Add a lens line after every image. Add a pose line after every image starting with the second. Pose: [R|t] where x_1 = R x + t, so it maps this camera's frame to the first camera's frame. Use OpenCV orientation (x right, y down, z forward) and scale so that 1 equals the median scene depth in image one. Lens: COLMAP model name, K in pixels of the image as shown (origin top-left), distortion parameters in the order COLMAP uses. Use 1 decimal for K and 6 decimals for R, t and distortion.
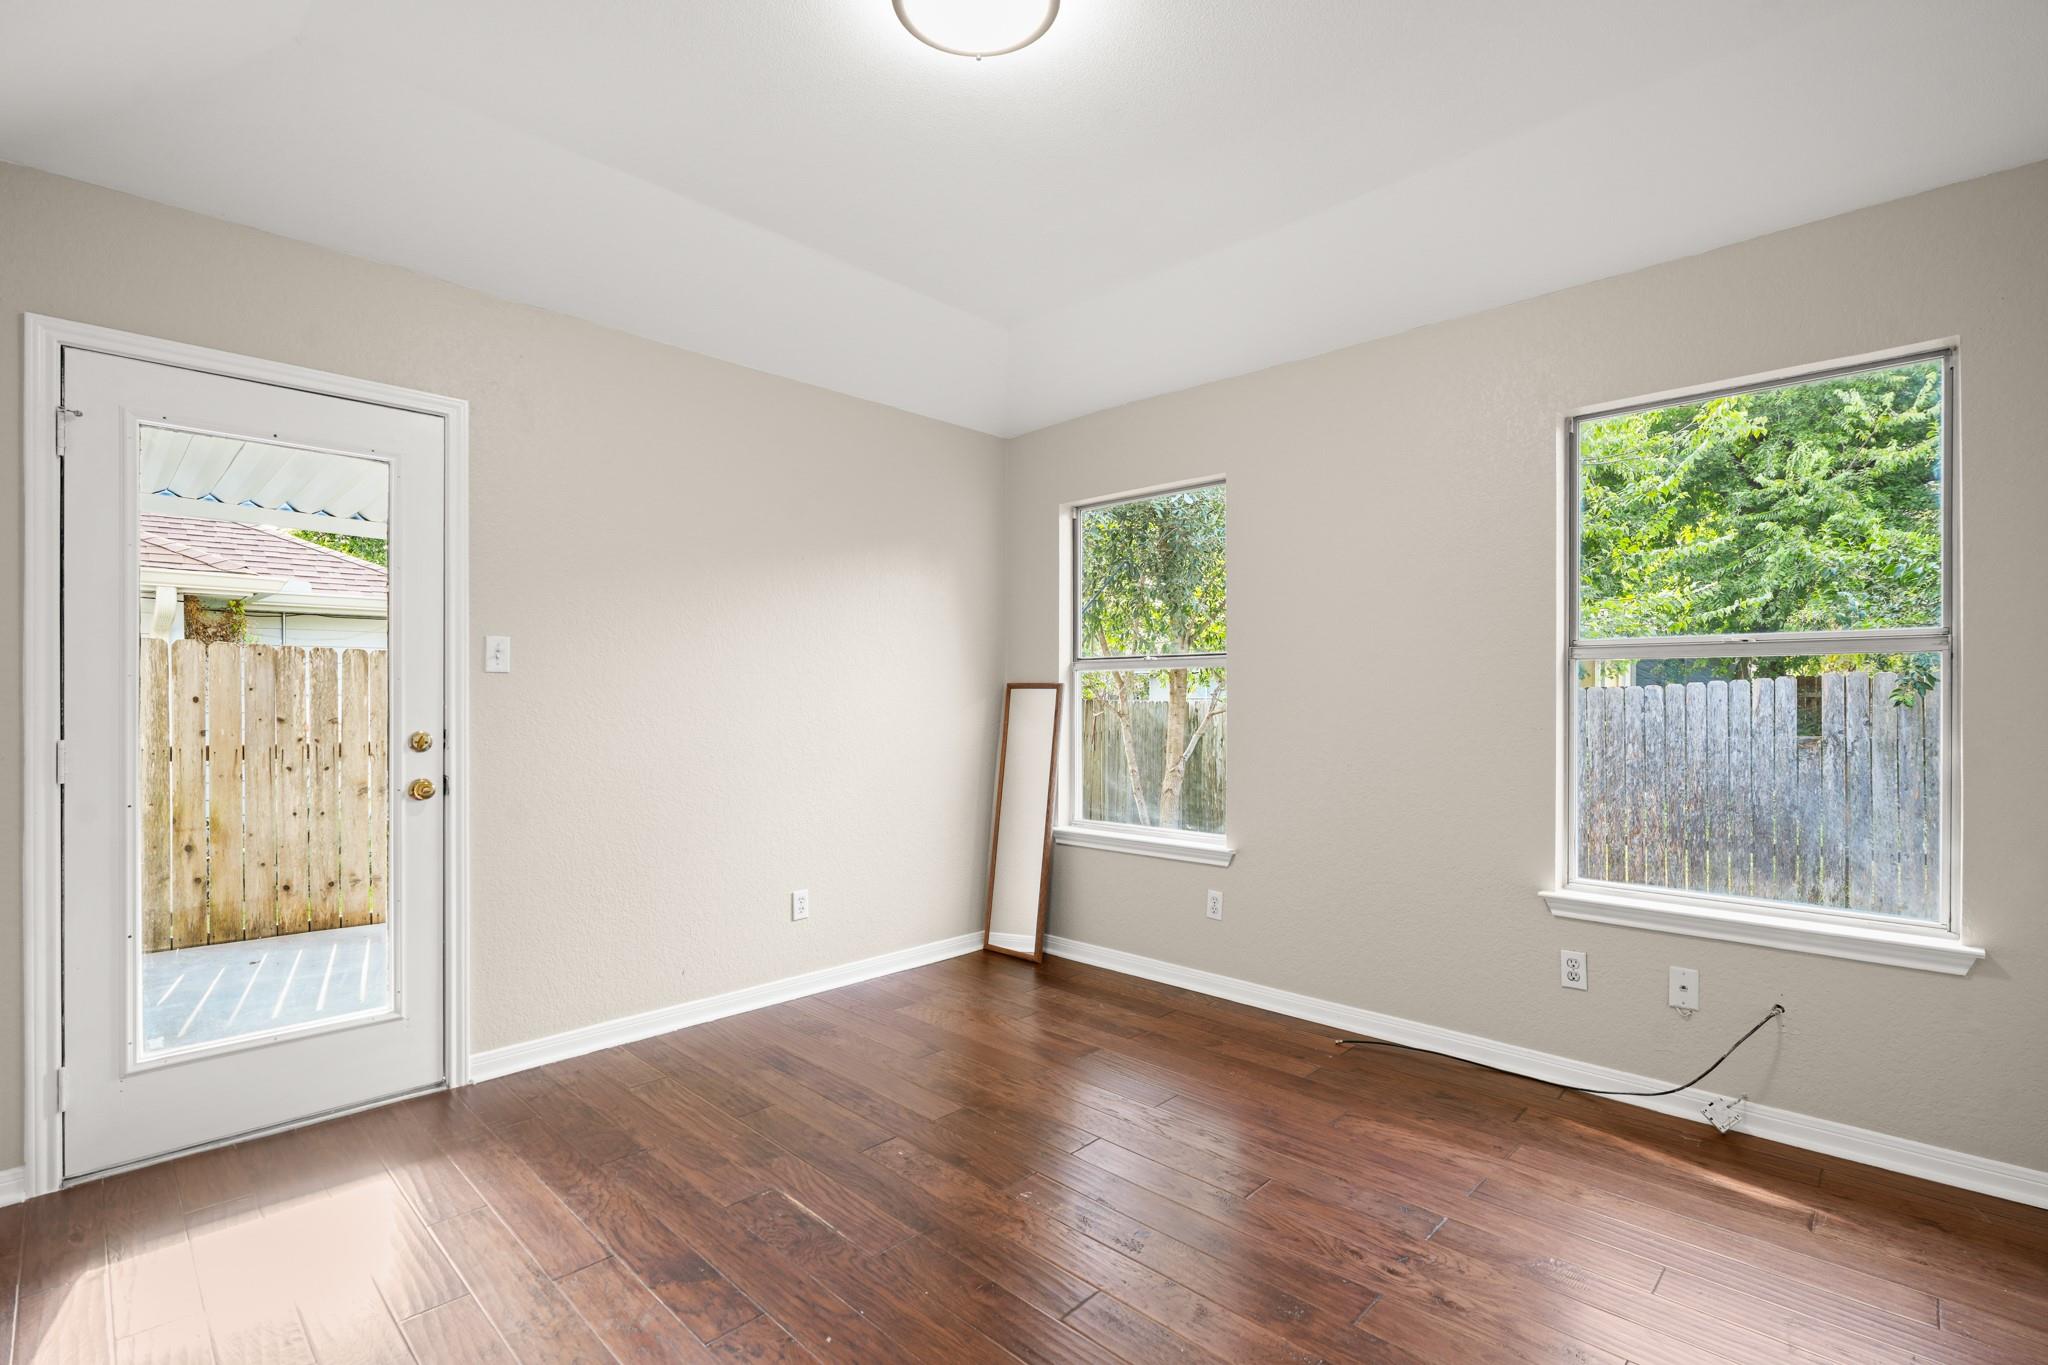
lens RADIAL K [[938.6, 0, 1016.8], [0, 938.6, 703.3], [0, 0, 1]] dist [-0.005141, 0.000449]
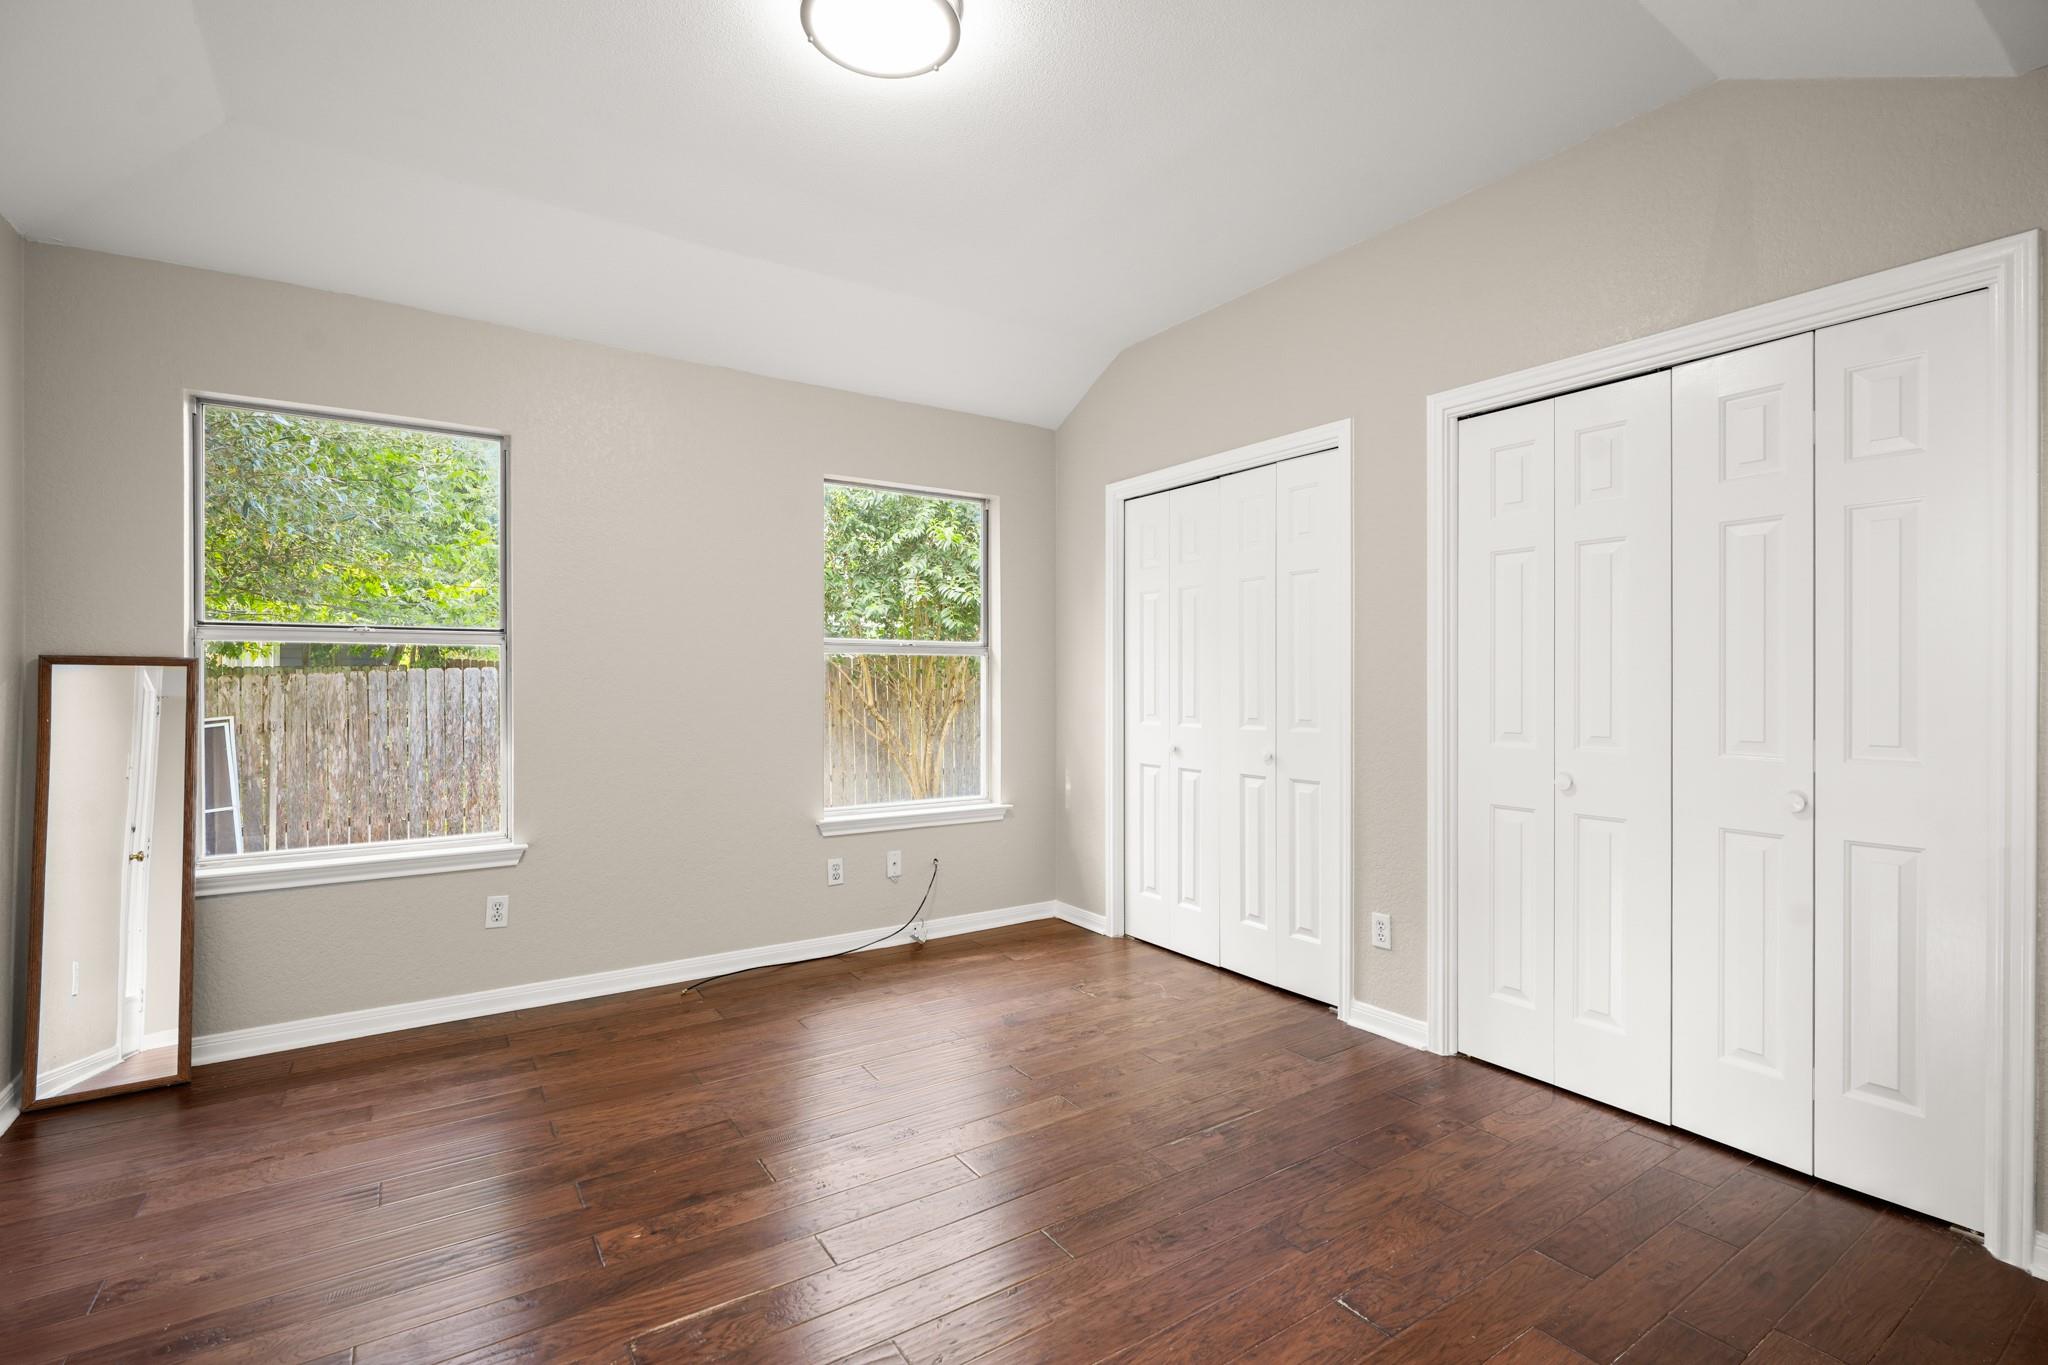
lens RADIAL K [[938.6, 0, 1022.9], [0, 938.6, 688.1], [0, 0, 1]] dist [-0.005141, 0.000449]
pose [[0.206750, -0.009858, 0.978344, -0.601720], [0.004658, 0.999948, 0.009091, -0.003898], [-0.978383, 0.002678, 0.206785, 0.352809]]
